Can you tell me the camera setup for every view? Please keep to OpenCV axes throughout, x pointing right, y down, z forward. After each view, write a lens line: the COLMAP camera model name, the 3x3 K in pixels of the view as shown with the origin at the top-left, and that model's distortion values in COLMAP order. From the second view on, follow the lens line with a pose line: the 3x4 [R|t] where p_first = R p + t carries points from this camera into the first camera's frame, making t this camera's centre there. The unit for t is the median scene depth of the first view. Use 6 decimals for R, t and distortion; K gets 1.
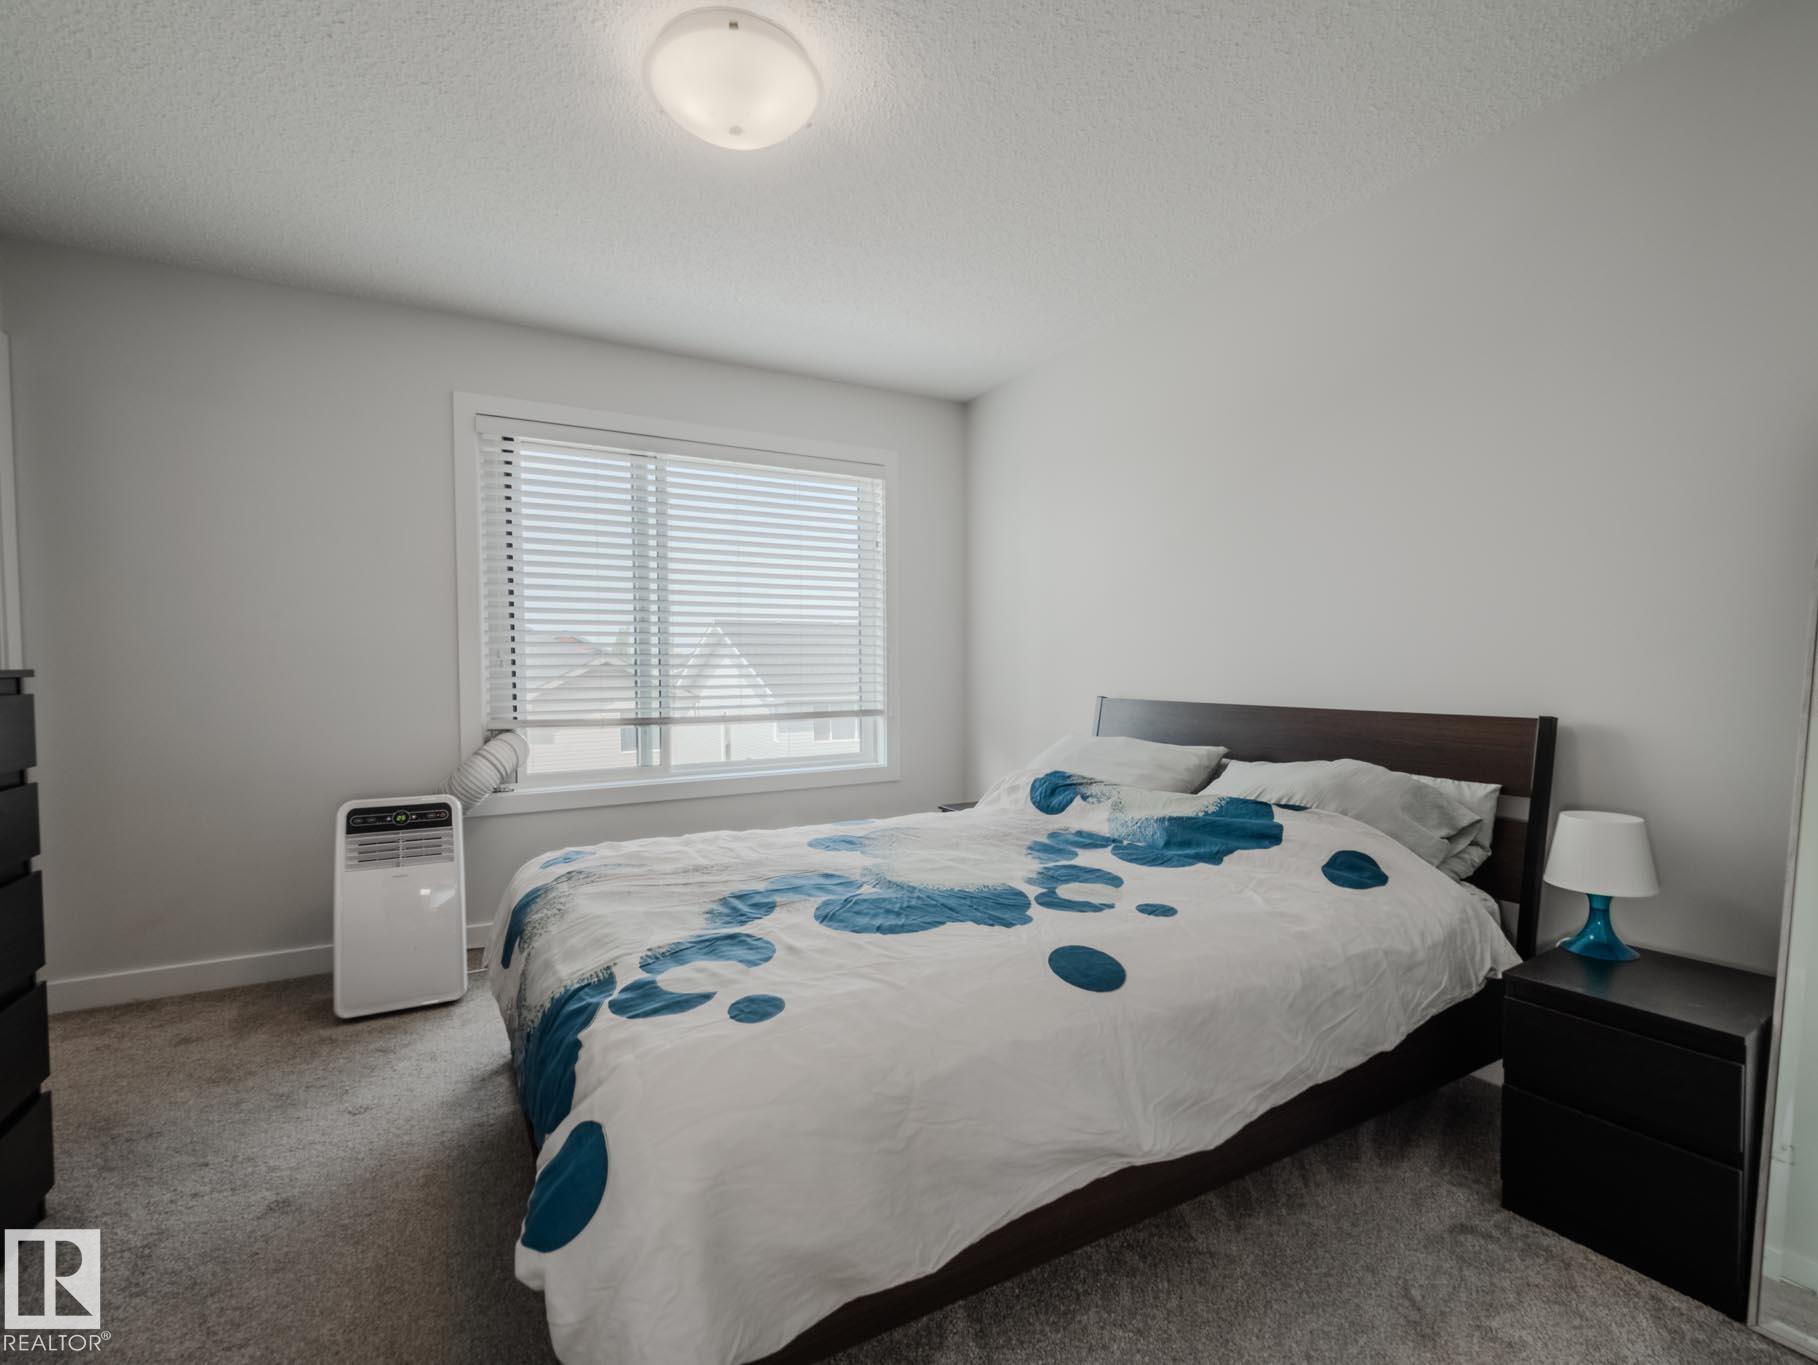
lens RADIAL K [[848.6, 0, 904.2], [0, 848.6, 686.6], [0, 0, 1]] dist [-0.006013, -0.000690]
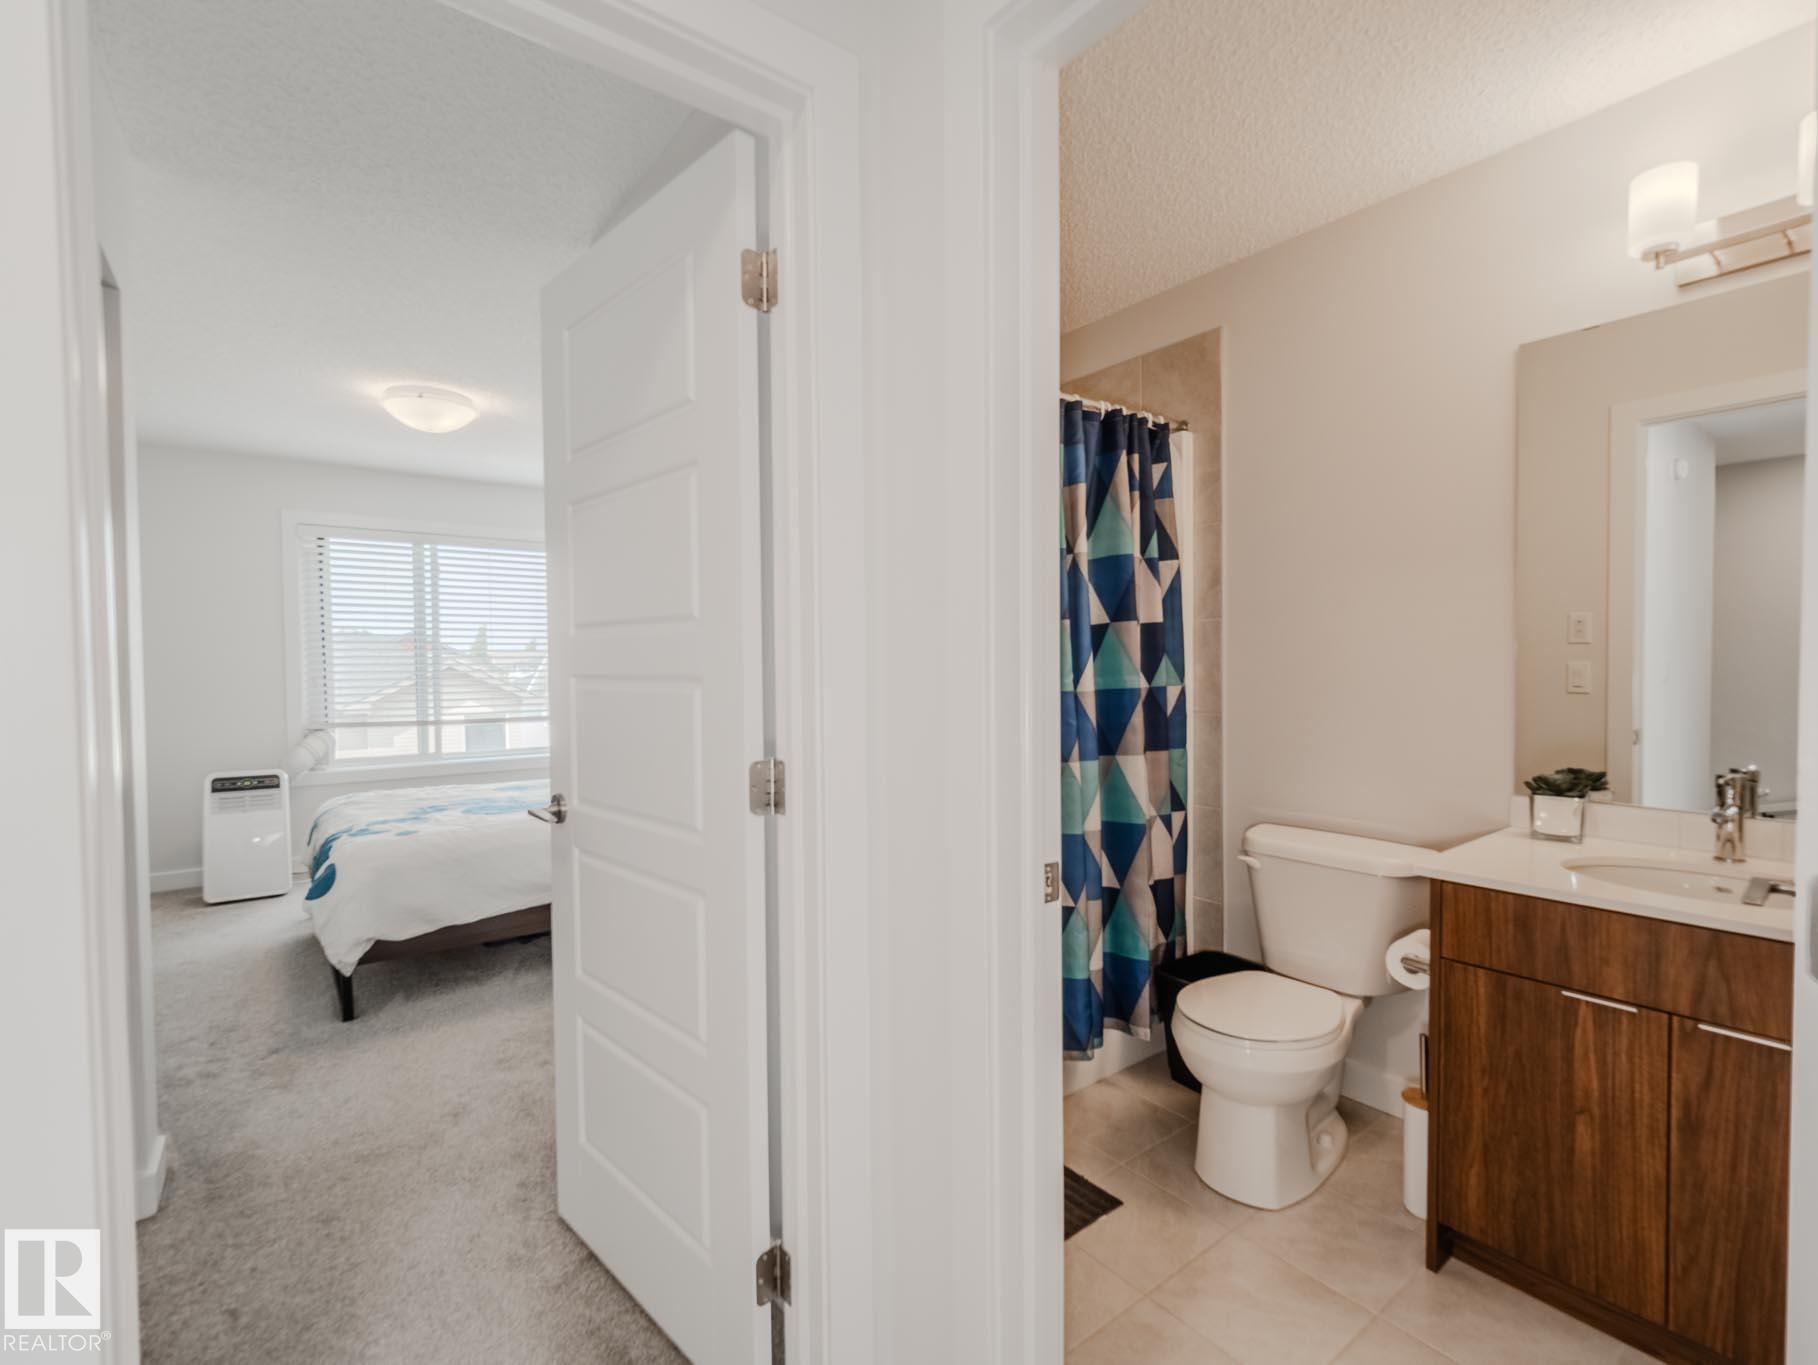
lens RADIAL K [[848.6, 0, 895.8], [0, 848.6, 679.2], [0, 0, 1]] dist [-0.006013, -0.000690]
pose [[0.991007, -0.006346, 0.133658, 0.386777], [0.007547, 0.999936, -0.008483, -0.020790], [-0.133595, 0.009415, 0.990991, -0.706695]]
